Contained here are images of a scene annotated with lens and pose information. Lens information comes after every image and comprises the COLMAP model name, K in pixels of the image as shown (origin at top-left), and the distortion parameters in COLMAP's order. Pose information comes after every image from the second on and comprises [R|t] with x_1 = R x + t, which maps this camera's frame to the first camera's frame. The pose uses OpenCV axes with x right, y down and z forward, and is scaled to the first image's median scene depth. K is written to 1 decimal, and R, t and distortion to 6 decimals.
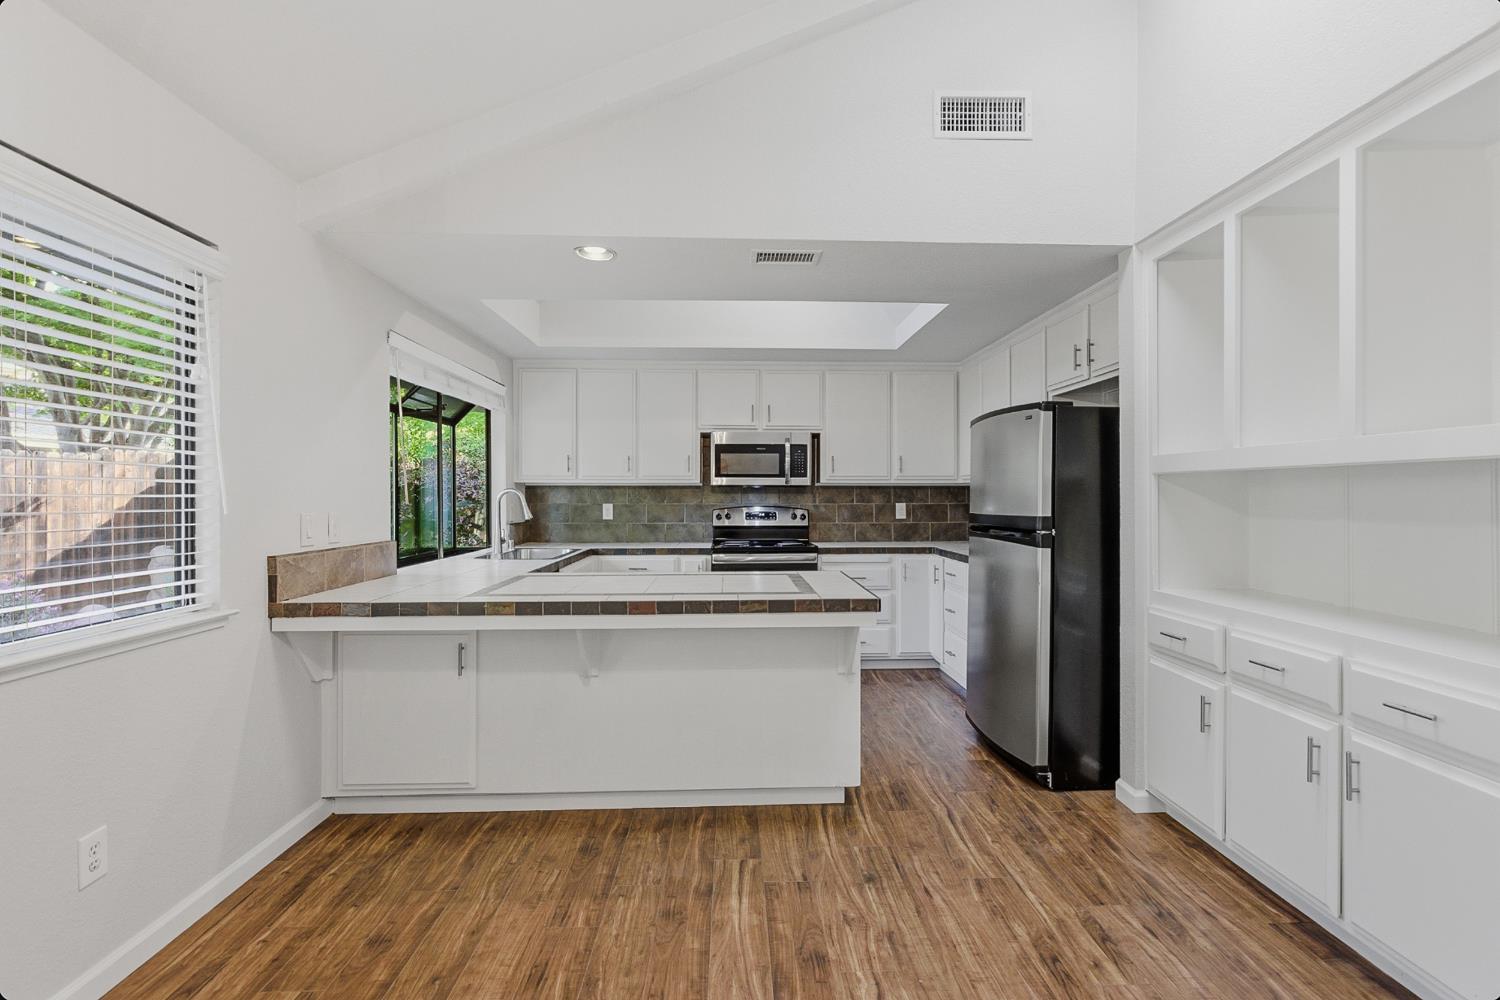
lens RADIAL K [[723.6, 0, 762.0], [0, 723.6, 494.7], [0, 0, 1]] dist [-0.002495, 0.000466]
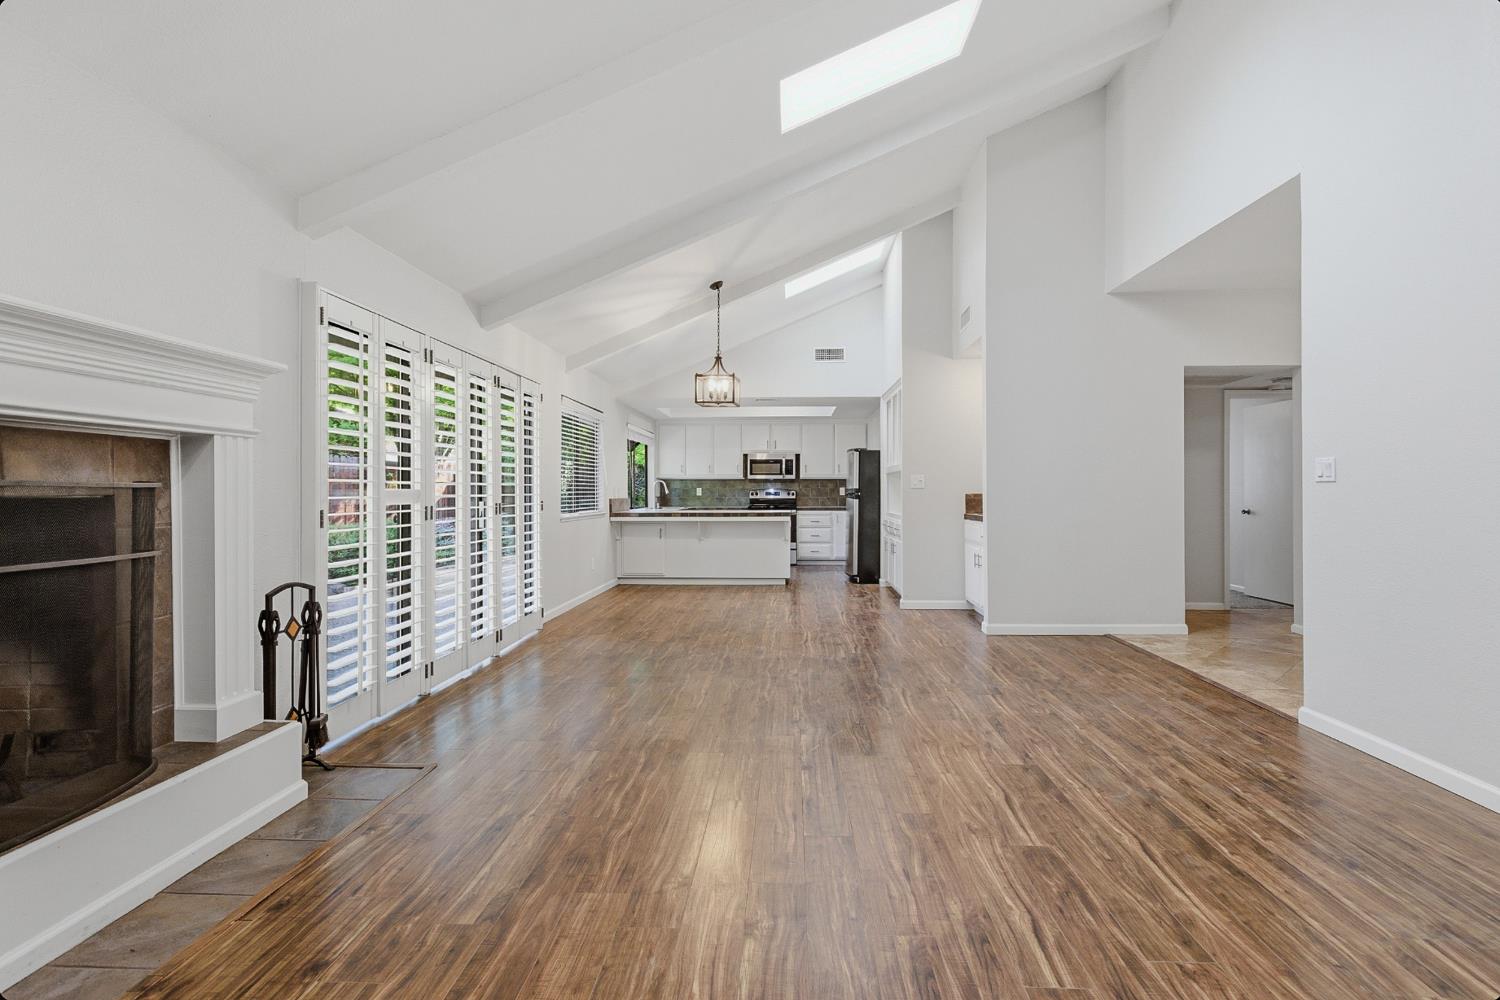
lens RADIAL K [[679.0, 0, 755.5], [0, 679.0, 492.3], [0, 0, 1]] dist [0.000771, 0.001002]
pose [[0.995202, -0.001005, -0.097832, 0.146916], [0.001217, 0.999997, 0.002112, 0.022311], [0.097830, -0.002221, 0.995201, -0.982211]]
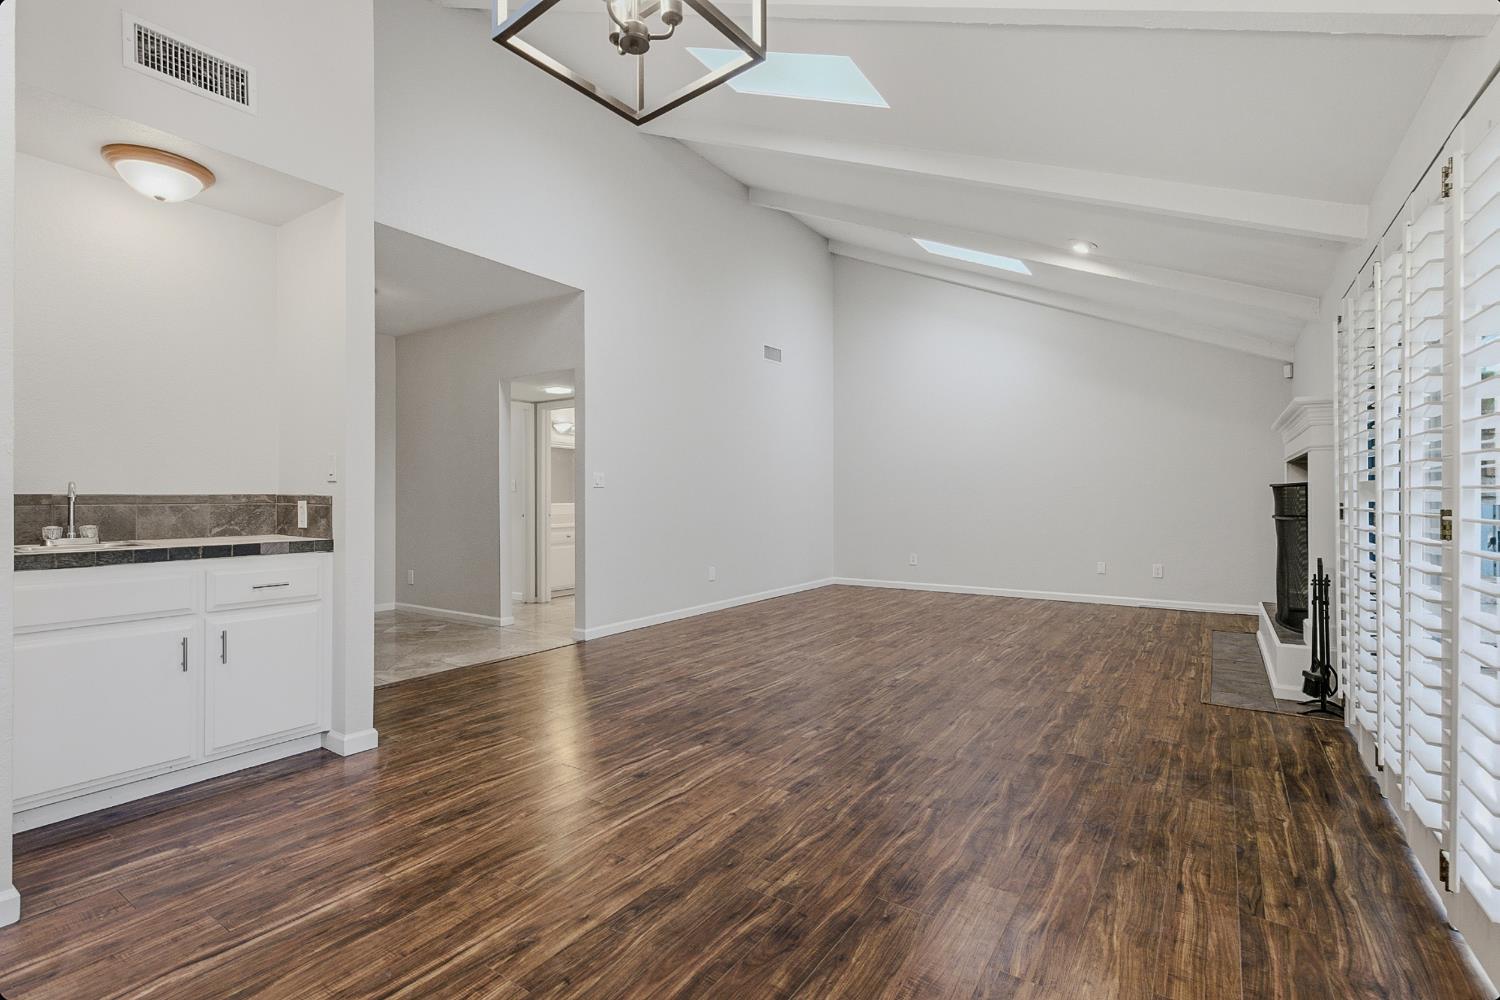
lens RADIAL K [[688.3, 0, 759.6], [0, 688.3, 495.3], [0, 0, 1]] dist [-0.000984, -0.000189]
pose [[-0.805259, 0.005875, 0.592894, -0.199743], [0.004500, 0.999983, -0.003797, 0.031217], [-0.592906, -0.000389, -0.805272, 0.307343]]
